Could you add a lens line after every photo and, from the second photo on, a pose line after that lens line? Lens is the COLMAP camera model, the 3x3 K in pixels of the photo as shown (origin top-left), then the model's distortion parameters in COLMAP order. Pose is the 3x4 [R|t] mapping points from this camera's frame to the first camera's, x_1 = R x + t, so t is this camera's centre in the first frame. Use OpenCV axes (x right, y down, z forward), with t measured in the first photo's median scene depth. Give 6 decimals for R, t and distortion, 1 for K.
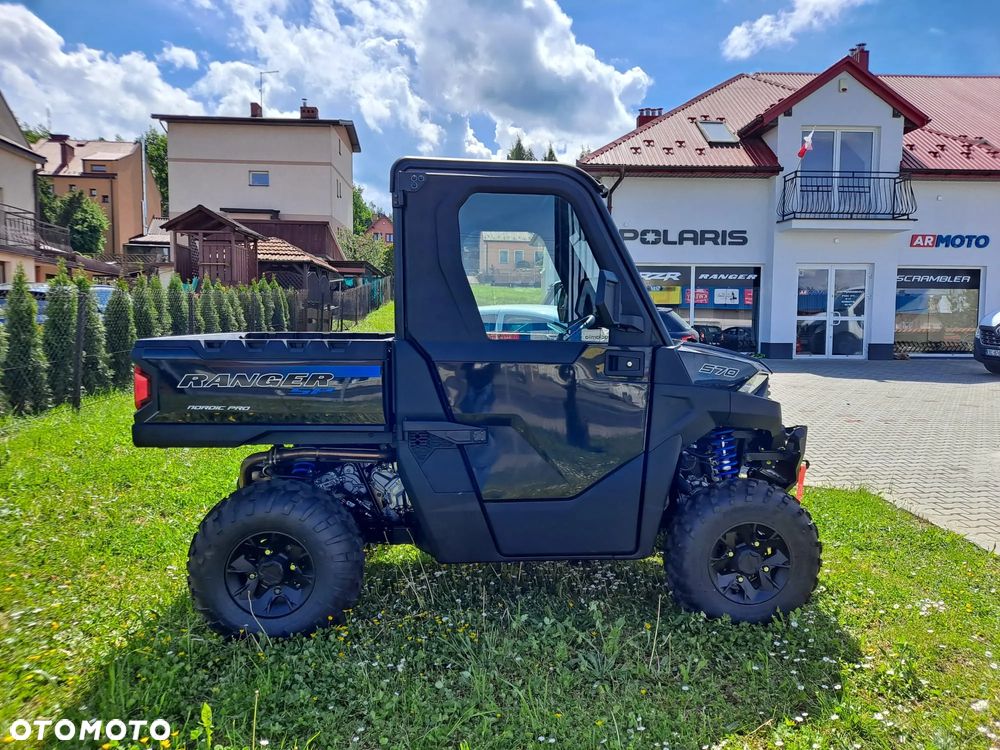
lens RADIAL K [[761.0, 0, 502.4], [0, 761.0, 394.6], [0, 0, 1]] dist [0.032921, -0.005717]
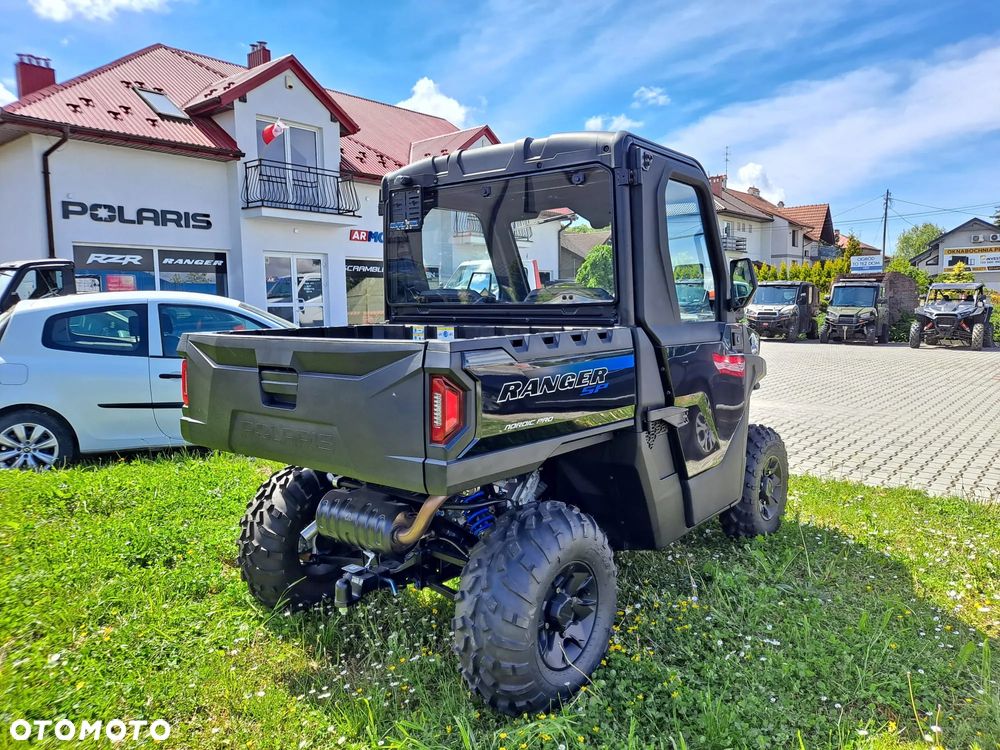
lens RADIAL K [[761.0, 0, 502.4], [0, 761.0, 394.6], [0, 0, 1]] dist [0.032921, -0.005717]
pose [[0.669596, -0.104424, 0.735348, -0.169099], [0.092267, 0.994093, 0.057150, -0.010298], [-0.736972, 0.029581, 0.675275, 0.086427]]
